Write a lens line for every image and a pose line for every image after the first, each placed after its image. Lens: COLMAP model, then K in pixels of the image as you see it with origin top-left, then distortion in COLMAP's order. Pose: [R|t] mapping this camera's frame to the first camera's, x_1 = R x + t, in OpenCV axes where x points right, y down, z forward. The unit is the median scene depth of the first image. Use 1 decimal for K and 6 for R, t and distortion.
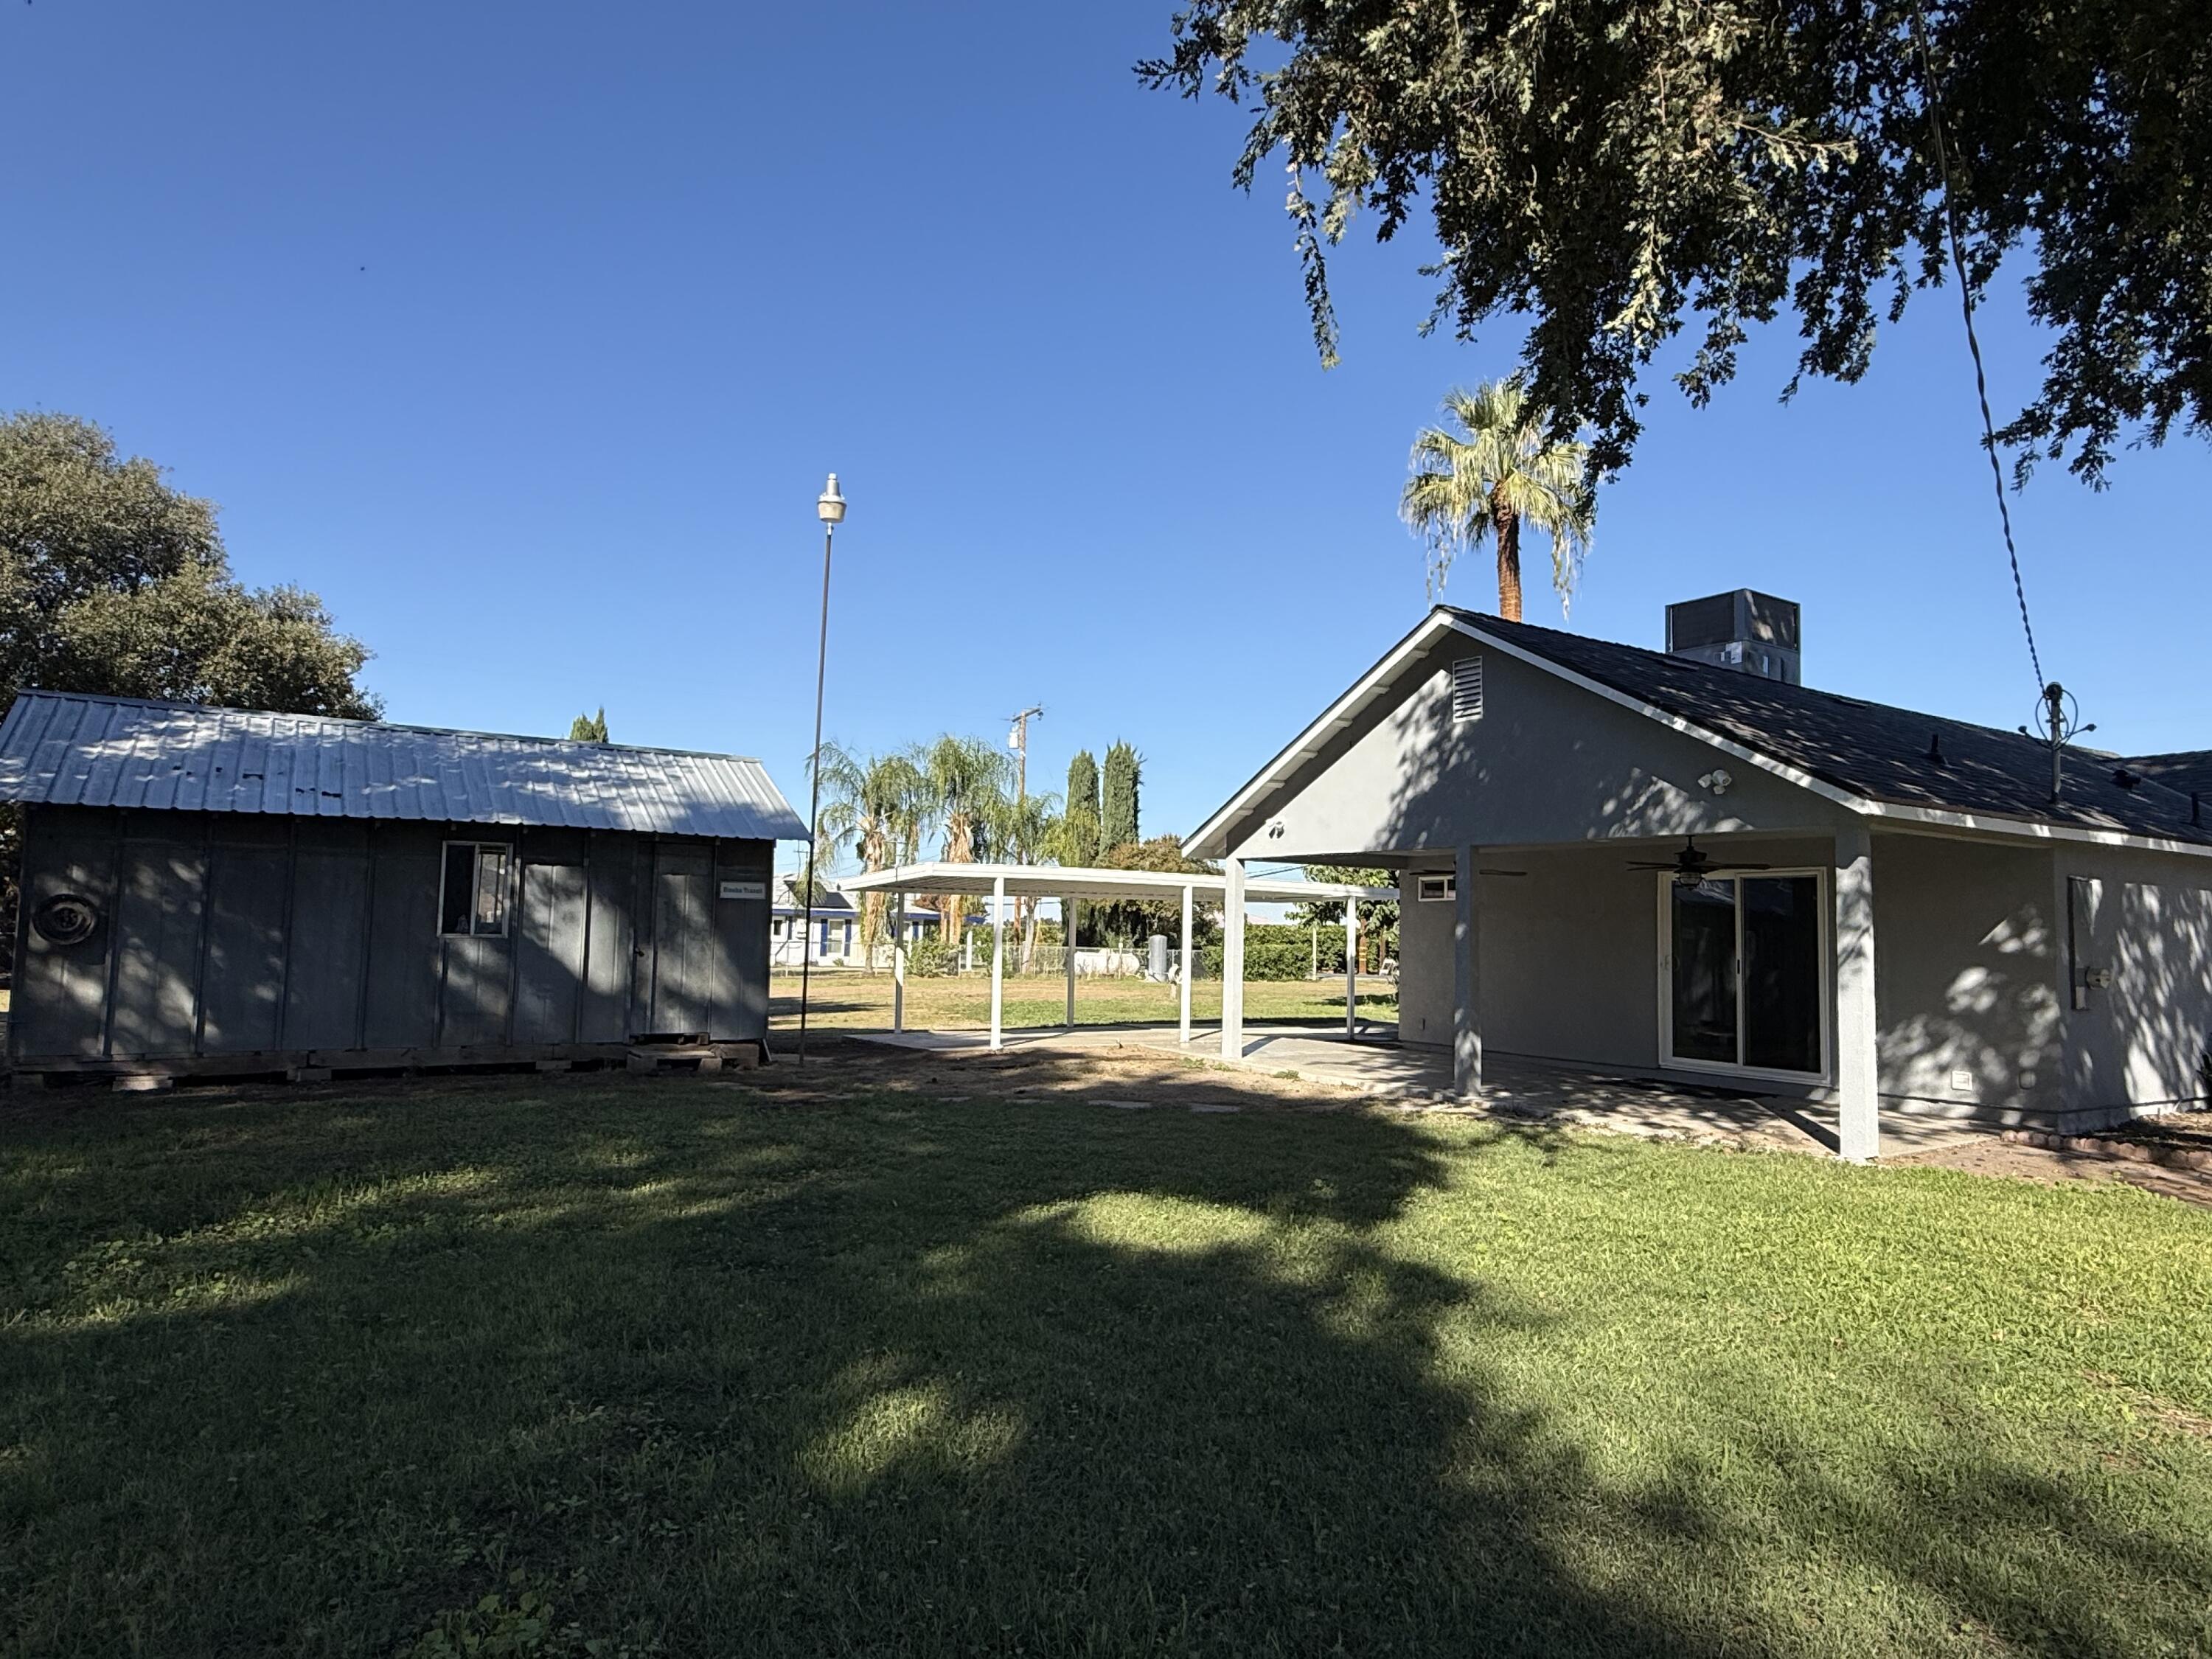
lens RADIAL K [[1292.2, 0, 1111.0], [0, 1292.2, 841.0], [0, 0, 1]] dist [-0.003505, 0.001102]
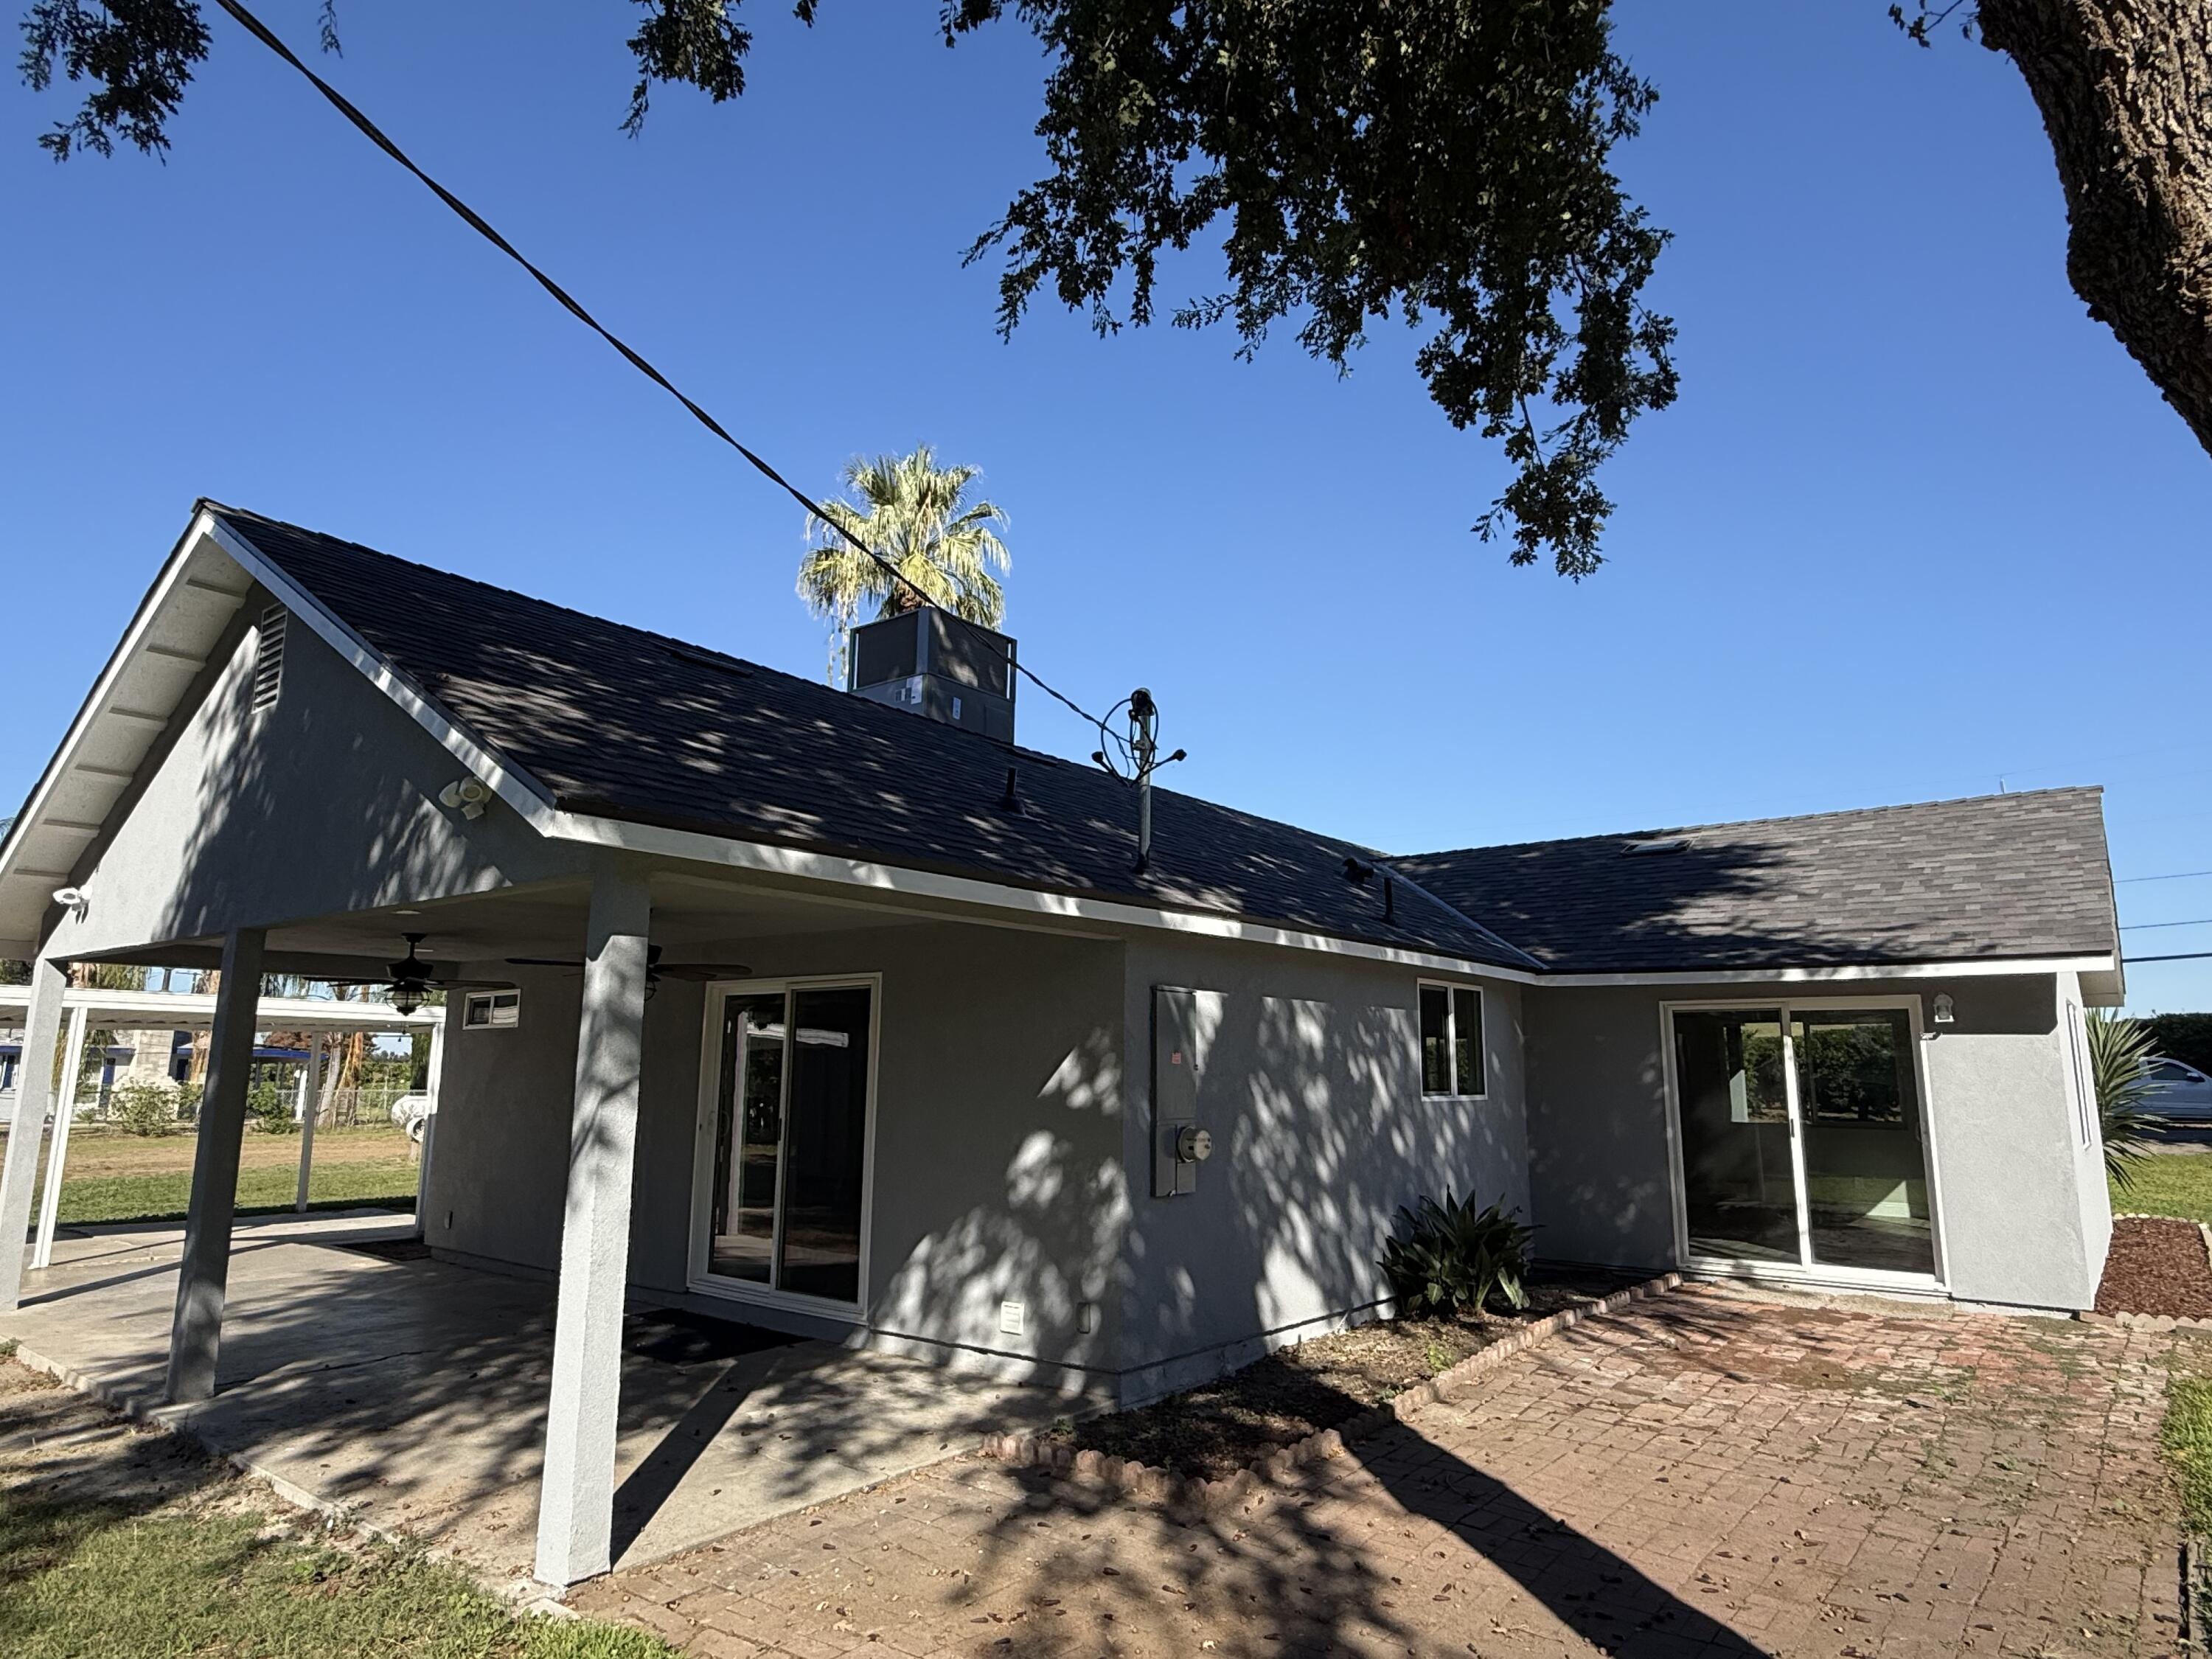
lens RADIAL K [[1277.9, 0, 1103.8], [0, 1277.9, 864.8], [0, 0, 1]] dist [-0.002021, 0.000159]
pose [[0.949788, 0.042920, 0.309935, 0.499221], [-0.016511, 0.996042, -0.087334, 0.020455], [-0.312457, 0.077832, 0.946738, 0.387177]]
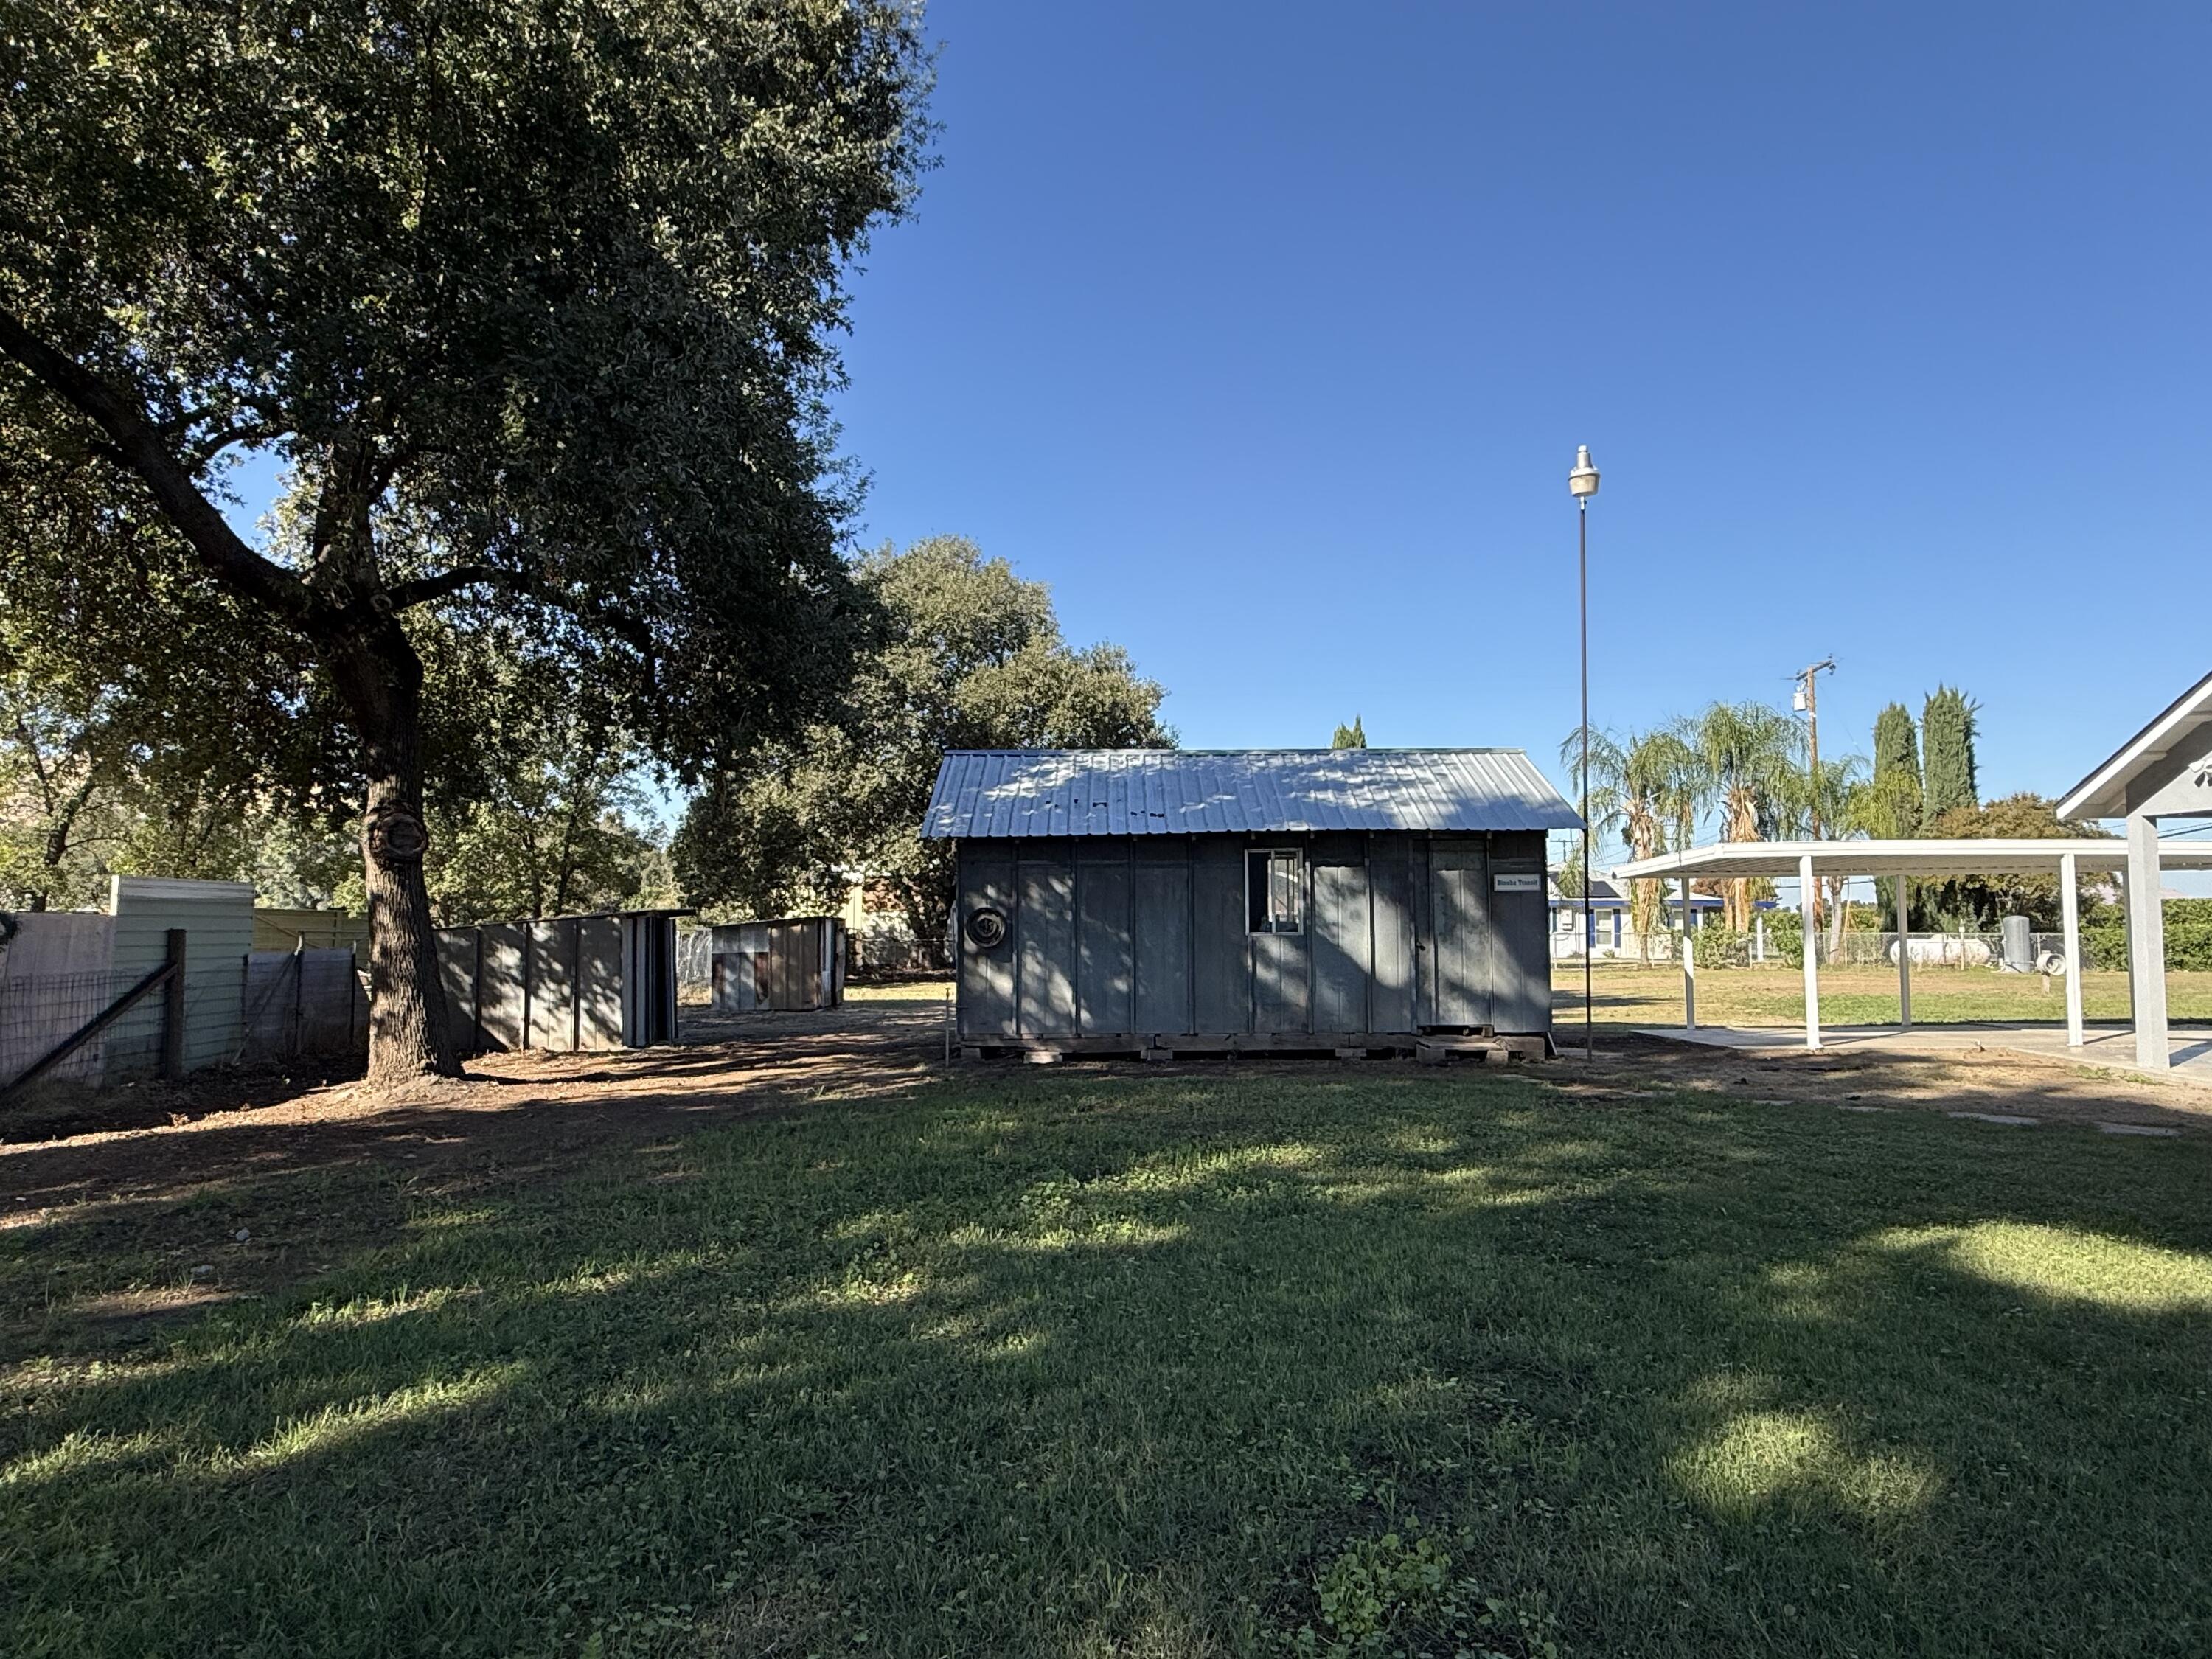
lens RADIAL K [[1292.2, 0, 1111.0], [0, 1292.2, 841.0], [0, 0, 1]] dist [-0.003505, 0.001102]
pose [[0.840515, -0.059300, -0.538533, -0.012209], [0.062104, 0.997985, -0.012964, -0.000235], [0.538217, -0.022548, 0.842505, -0.007423]]
